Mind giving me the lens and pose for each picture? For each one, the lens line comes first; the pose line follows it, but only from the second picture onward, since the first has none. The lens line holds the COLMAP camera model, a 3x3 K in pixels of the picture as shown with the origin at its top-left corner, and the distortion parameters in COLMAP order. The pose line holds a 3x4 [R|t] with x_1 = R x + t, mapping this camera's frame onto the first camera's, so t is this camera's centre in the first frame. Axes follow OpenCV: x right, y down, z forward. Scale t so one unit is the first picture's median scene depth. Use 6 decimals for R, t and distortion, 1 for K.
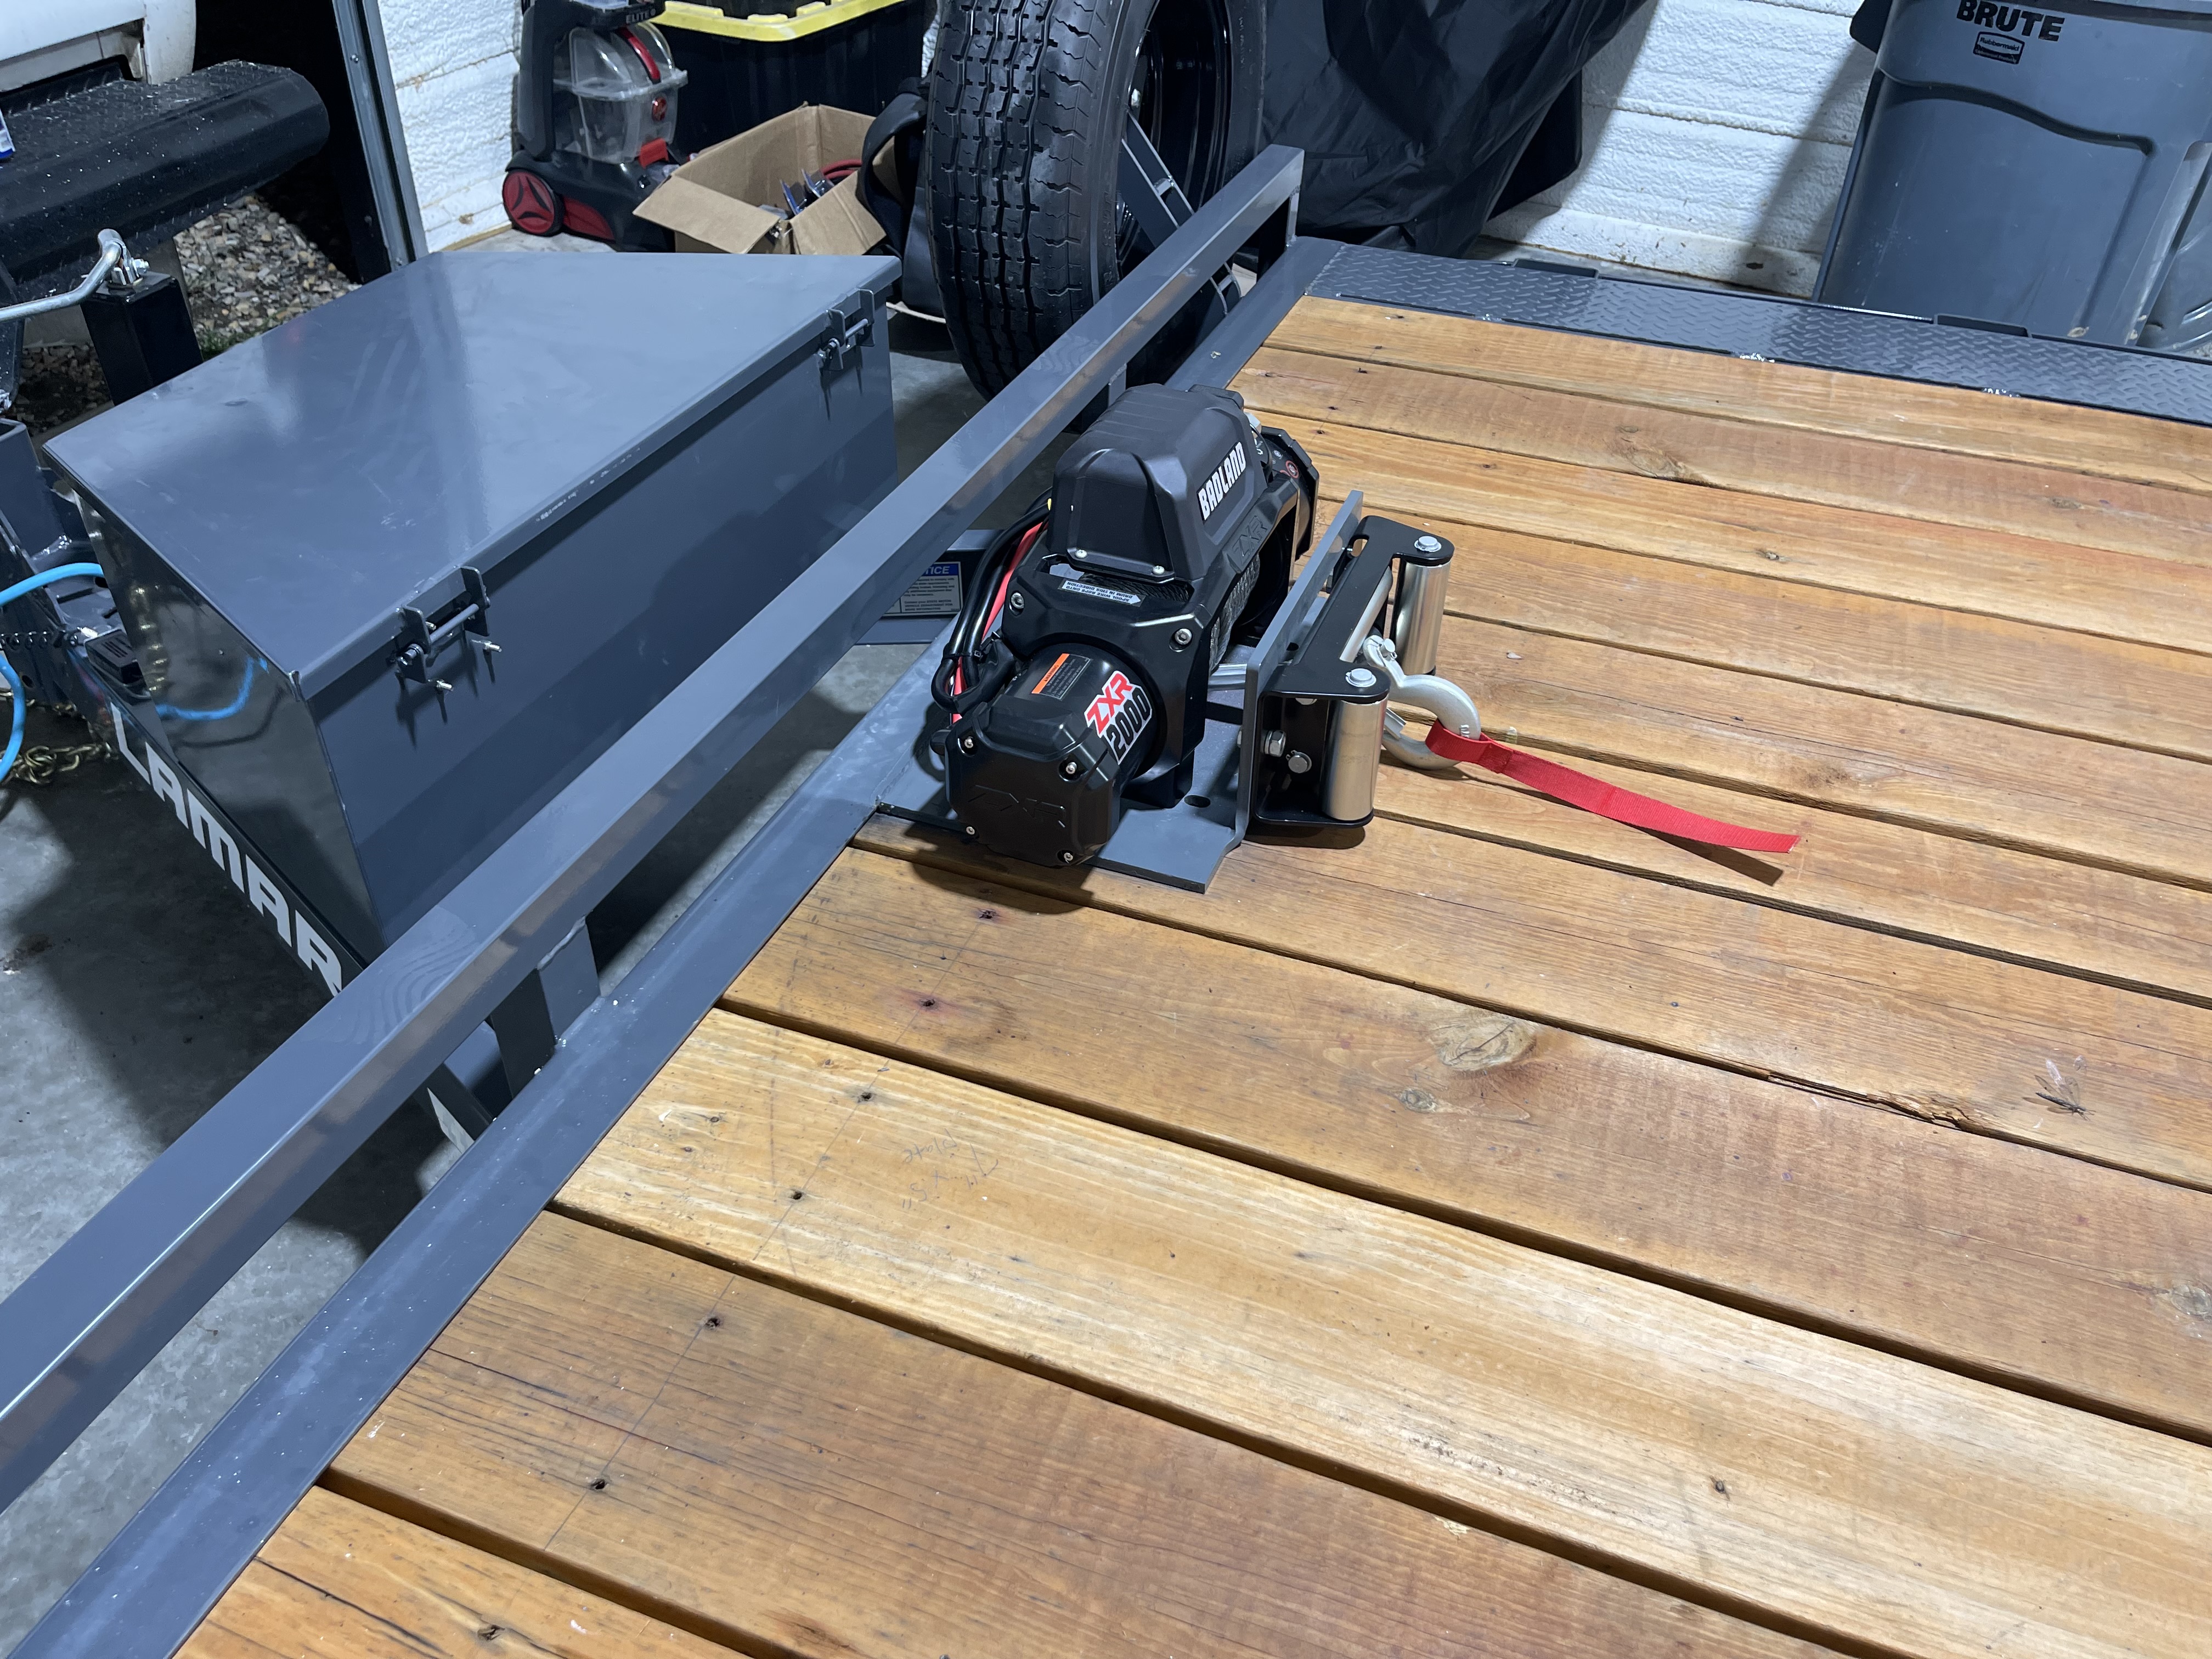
lens RADIAL K [[1722.3, 0, 1106.0], [0, 1722.3, 829.5], [0, 0, 1]] dist [0.039093, -0.084434]
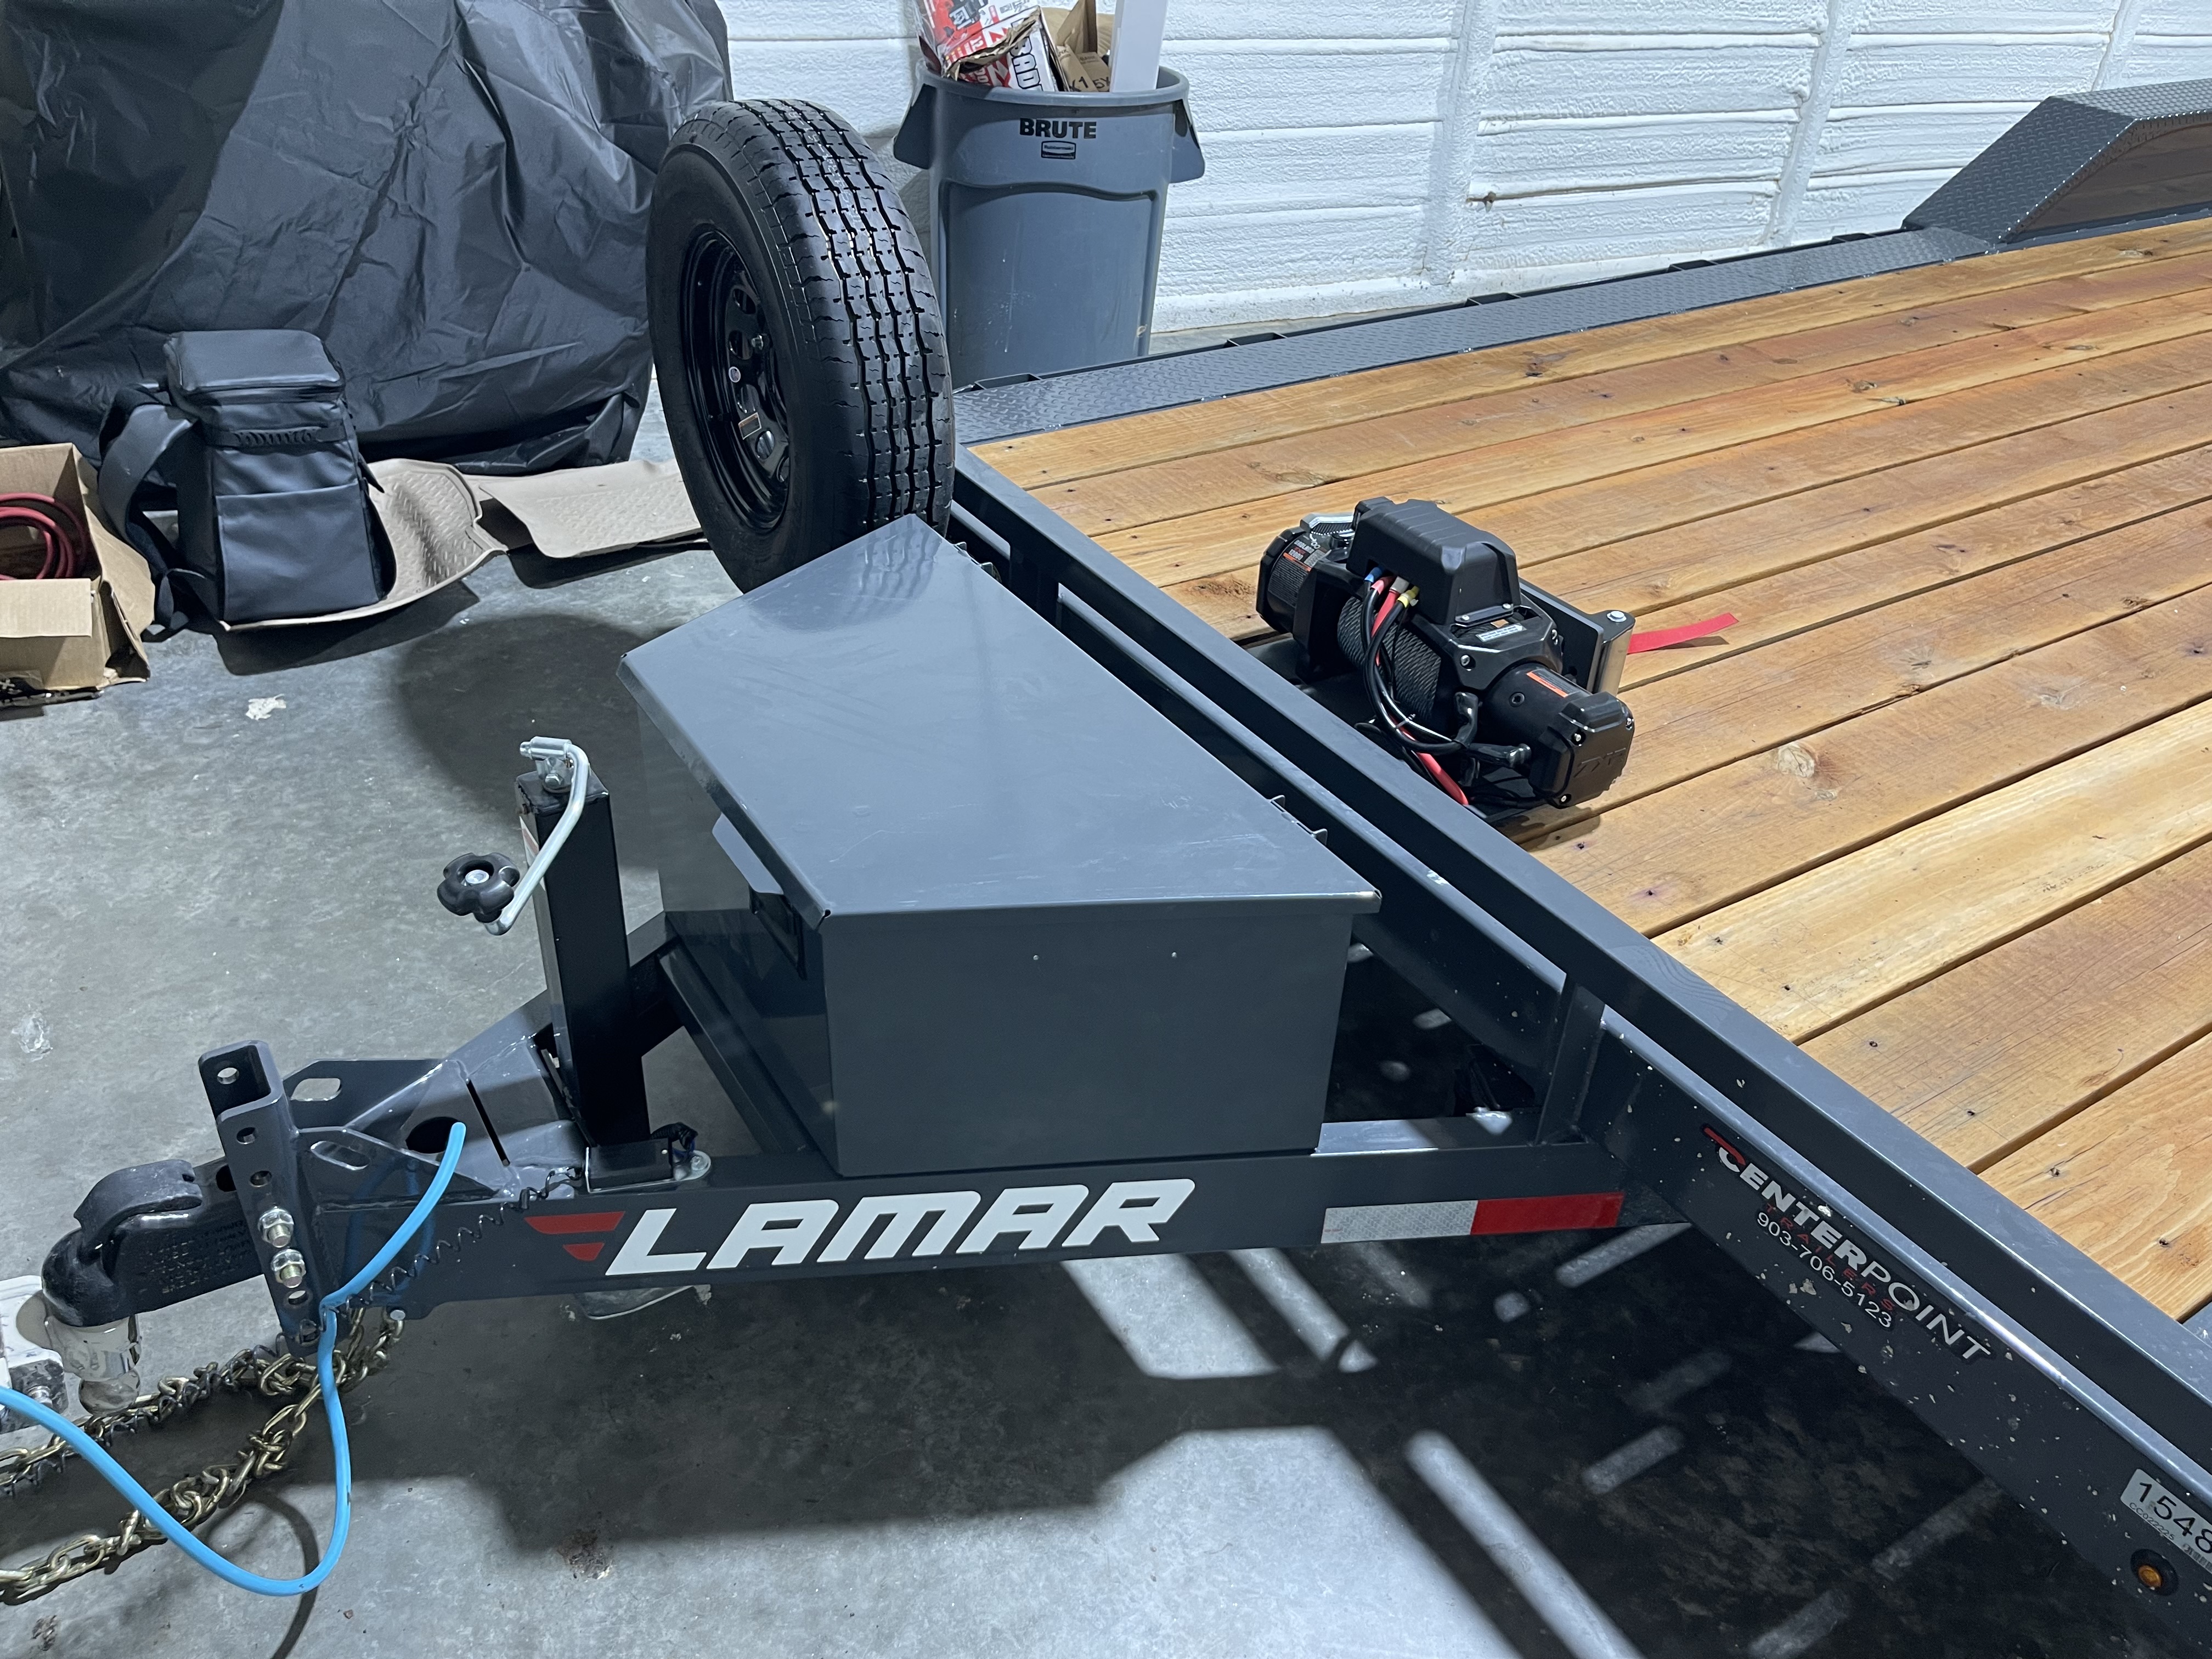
lens RADIAL K [[1722.3, 0, 1106.0], [0, 1722.3, 829.5], [0, 0, 1]] dist [0.039093, -0.084434]
pose [[0.597111, -0.440427, 0.670435, -0.885854], [0.455503, 0.874132, 0.168554, -0.272385], [-0.660284, 0.204740, 0.722569, 0.116007]]
